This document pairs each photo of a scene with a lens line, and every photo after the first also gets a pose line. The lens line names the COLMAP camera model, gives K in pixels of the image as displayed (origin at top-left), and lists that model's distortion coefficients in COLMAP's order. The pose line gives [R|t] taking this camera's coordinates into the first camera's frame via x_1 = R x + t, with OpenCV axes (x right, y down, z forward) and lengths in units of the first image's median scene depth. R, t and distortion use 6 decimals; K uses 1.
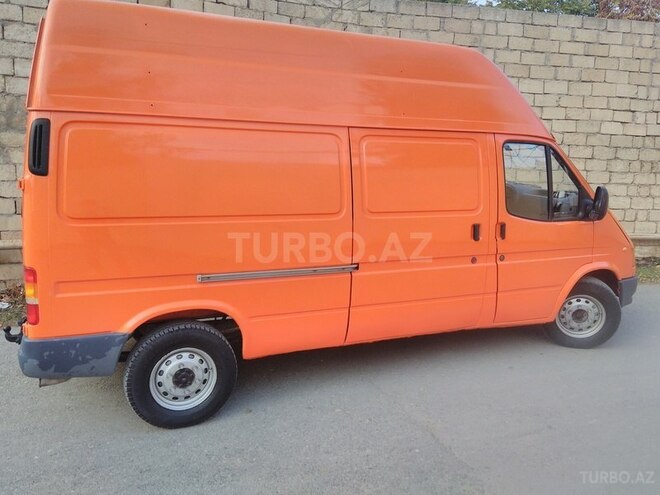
lens RADIAL K [[260.1, 0, 329.9], [0, 260.1, 229.3], [0, 0, 1]] dist [0.021282, 0.000011]
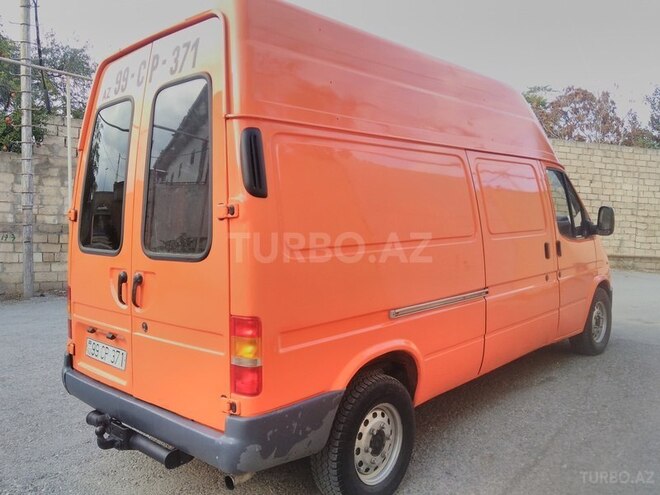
lens RADIAL K [[540.5, 0, 330.0], [0, 540.5, 247.5], [0, 0, 1]] dist [0.116863, -0.169170]
pose [[0.817115, -0.044737, 0.574736, -1.756134], [0.097572, 0.993333, -0.061400, 0.058396], [-0.568157, 0.106249, 0.816033, -0.397290]]
